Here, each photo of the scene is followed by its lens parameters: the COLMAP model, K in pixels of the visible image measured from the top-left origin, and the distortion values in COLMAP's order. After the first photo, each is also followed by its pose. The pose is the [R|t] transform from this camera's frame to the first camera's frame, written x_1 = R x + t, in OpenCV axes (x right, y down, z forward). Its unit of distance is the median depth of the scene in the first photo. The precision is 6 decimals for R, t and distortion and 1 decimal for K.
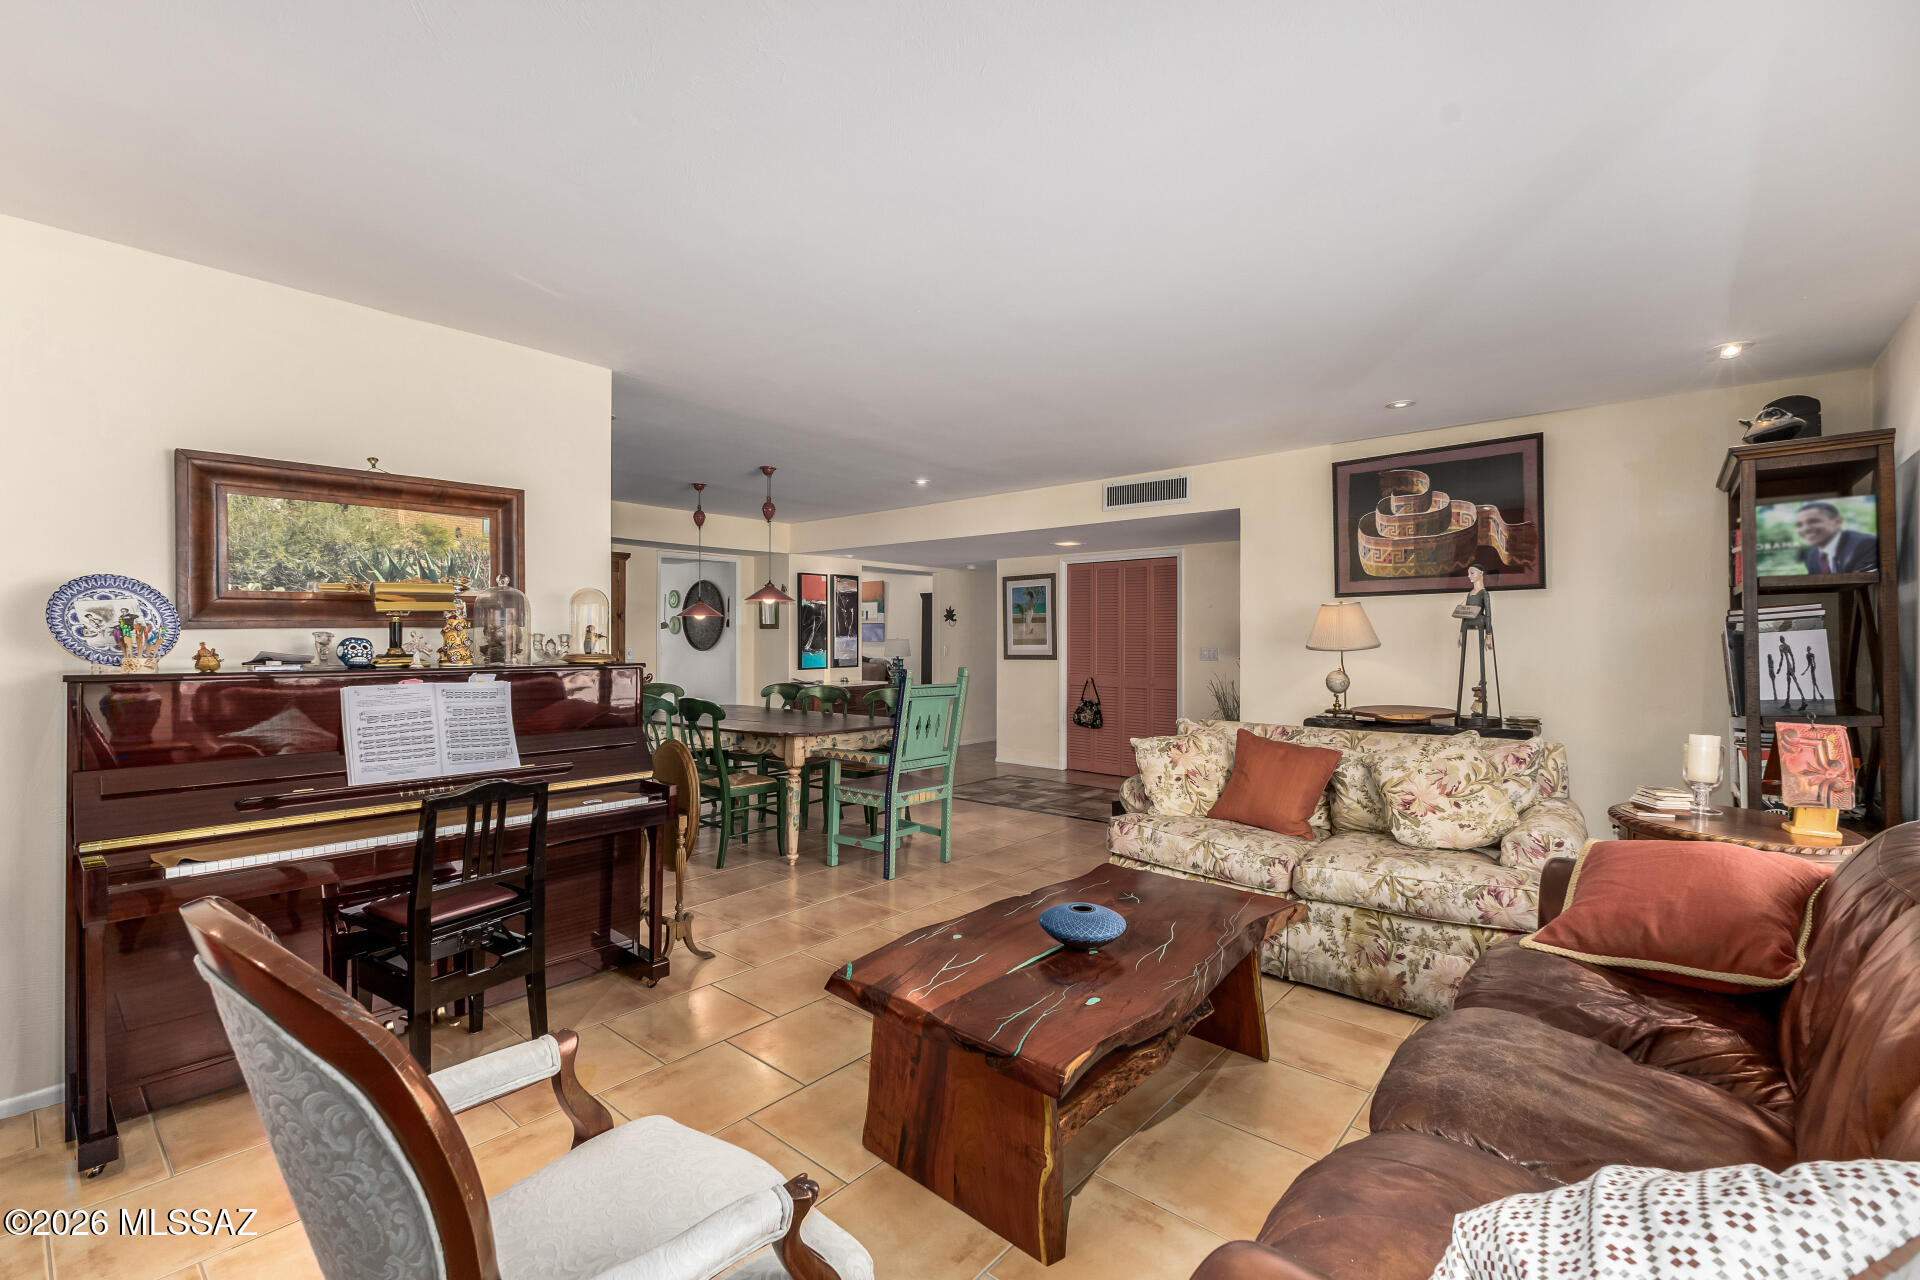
lens RADIAL K [[833.1, 0, 953.6], [0, 833.1, 628.2], [0, 0, 1]] dist [0.004985, 0.000894]
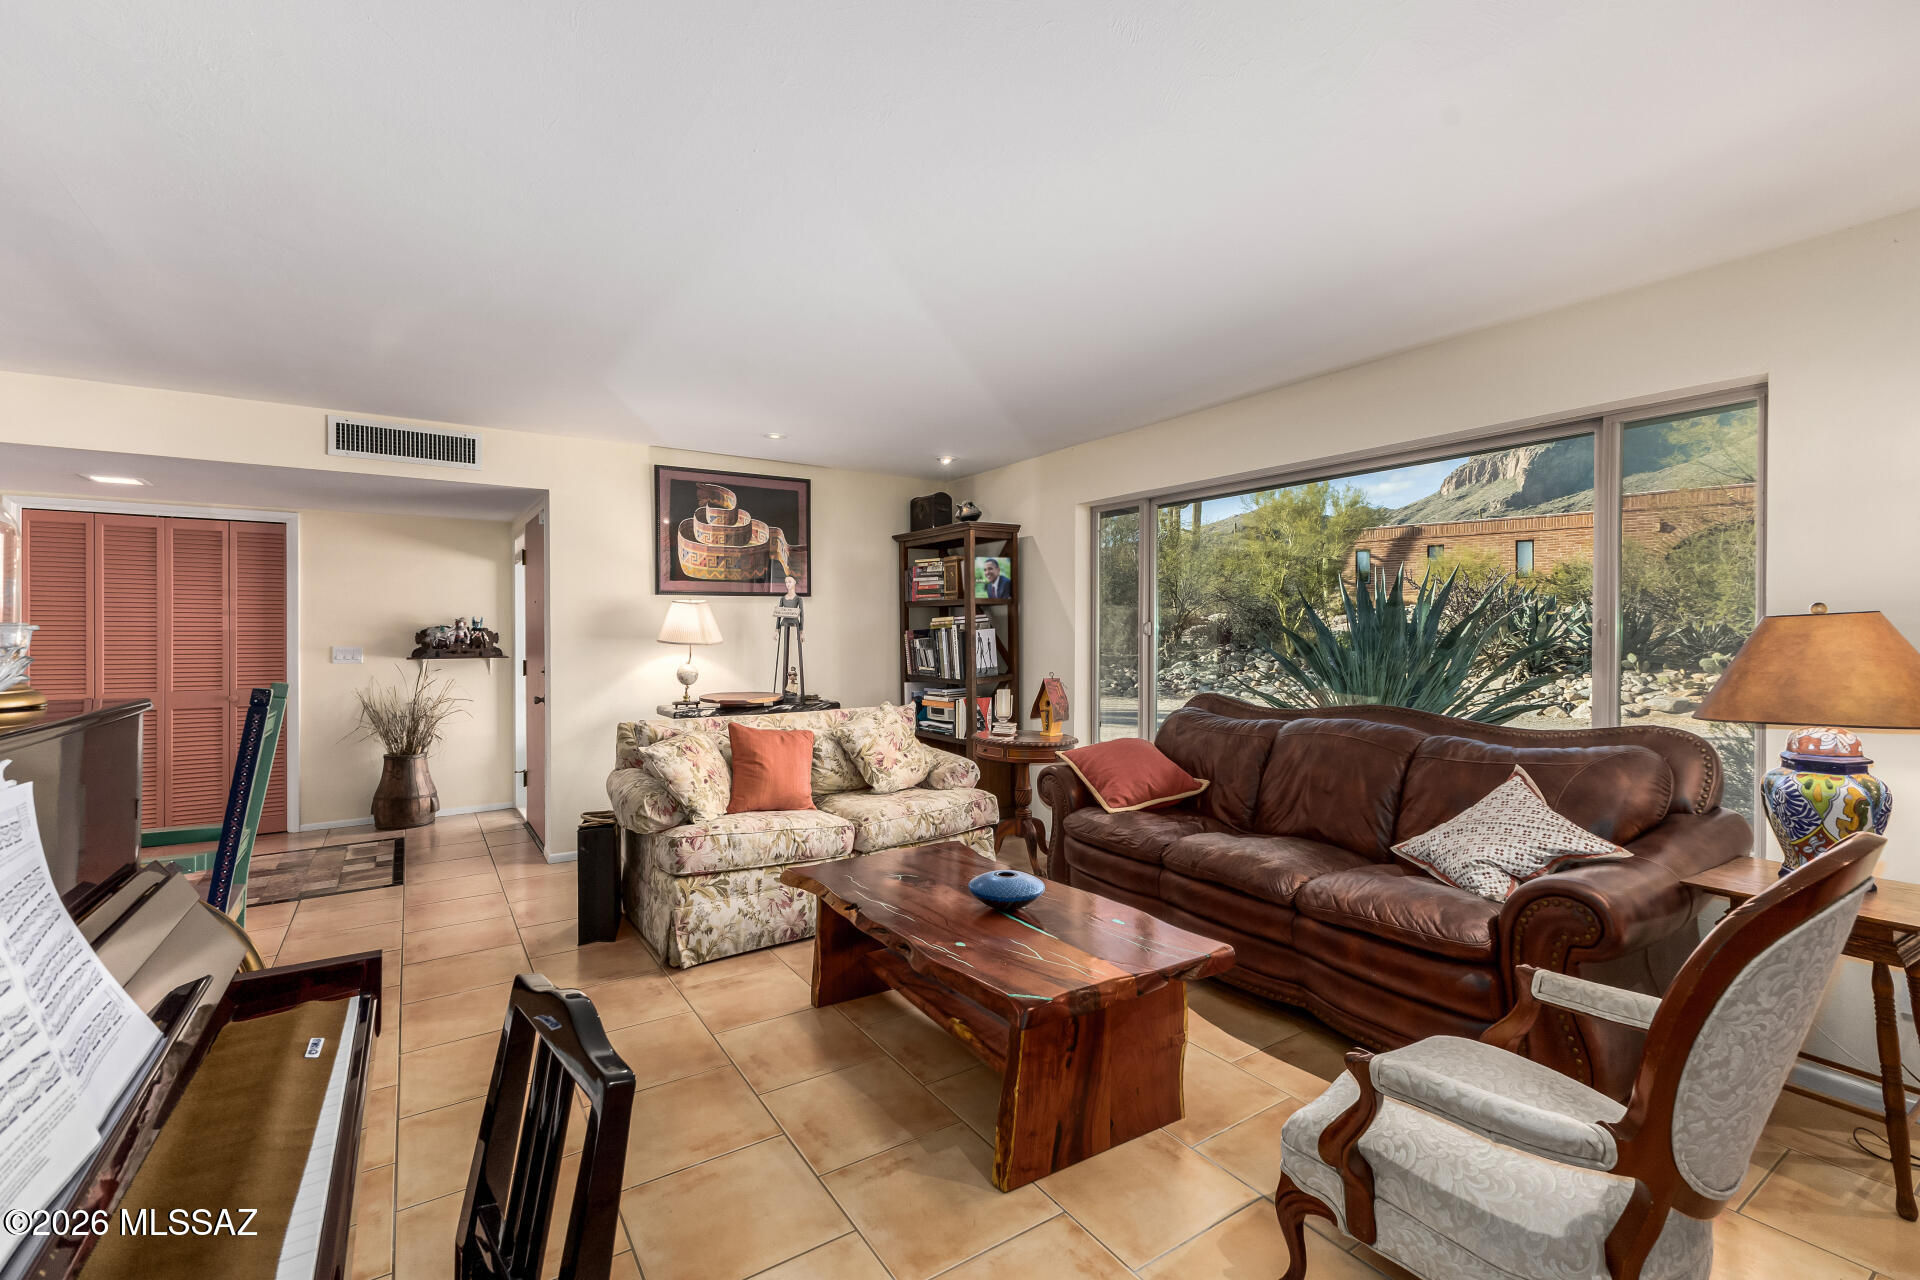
lens RADIAL K [[833.1, 0, 949.2], [0, 833.1, 641.7], [0, 0, 1]] dist [0.004985, 0.000894]
pose [[0.265718, -0.011572, 0.963981, -0.504924], [-0.010988, 0.999827, 0.015031, 0.002446], [-0.963988, -0.014586, 0.265545, 0.416622]]
